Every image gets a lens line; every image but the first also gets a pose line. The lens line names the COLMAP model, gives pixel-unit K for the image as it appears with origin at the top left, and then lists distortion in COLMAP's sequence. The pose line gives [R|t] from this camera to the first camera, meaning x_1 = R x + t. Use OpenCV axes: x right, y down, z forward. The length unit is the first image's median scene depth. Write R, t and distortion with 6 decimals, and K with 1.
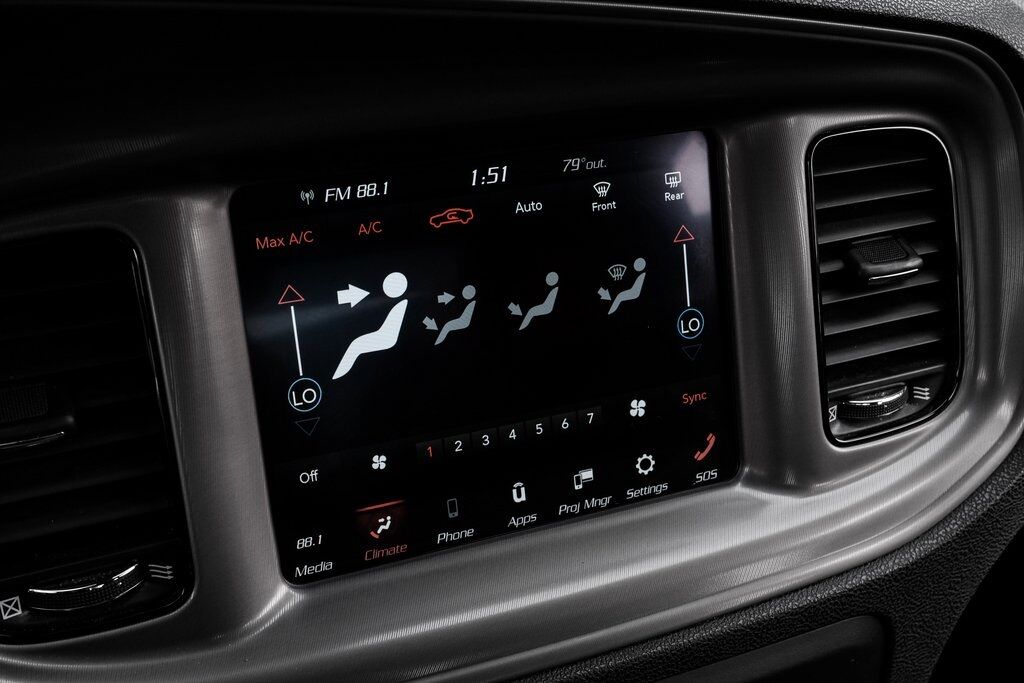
lens RADIAL K [[1252.0, 0, 512.0], [0, 1252.0, 341.5], [0, 0, 1]] dist [0.001533, -0.062381]
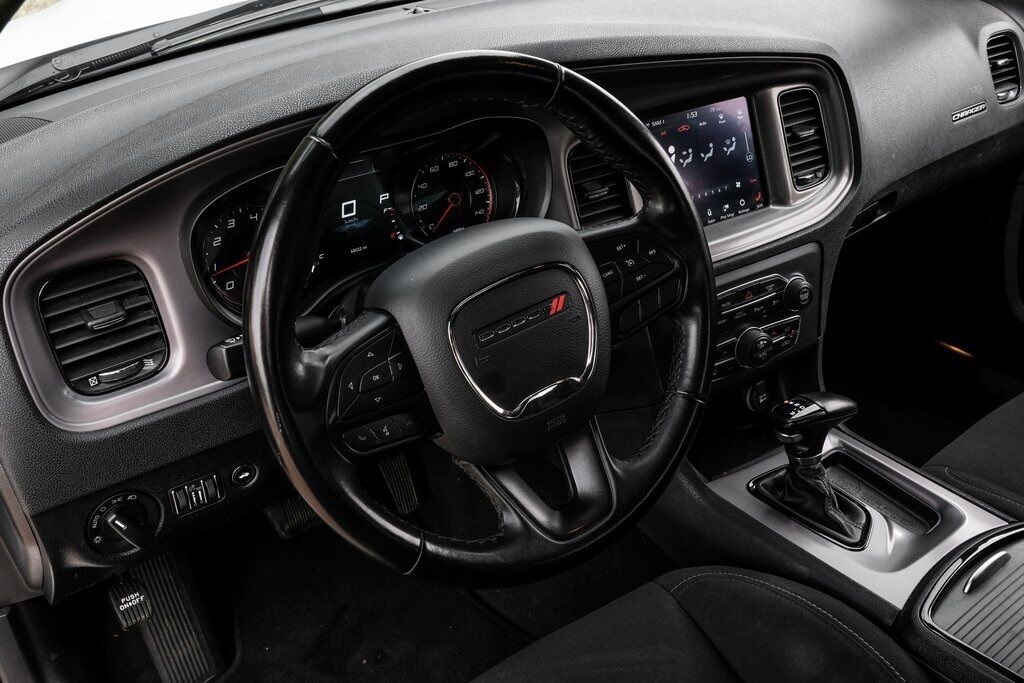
lens RADIAL K [[925.1, 0, 513.5], [0, 925.1, 326.6], [0, 0, 1]] dist [-0.008387, -0.005361]
pose [[0.985682, -0.145824, 0.084649, -0.755100], [0.147269, 0.989035, -0.011050, 0.371769], [-0.082109, 0.023358, 0.996350, -1.365729]]
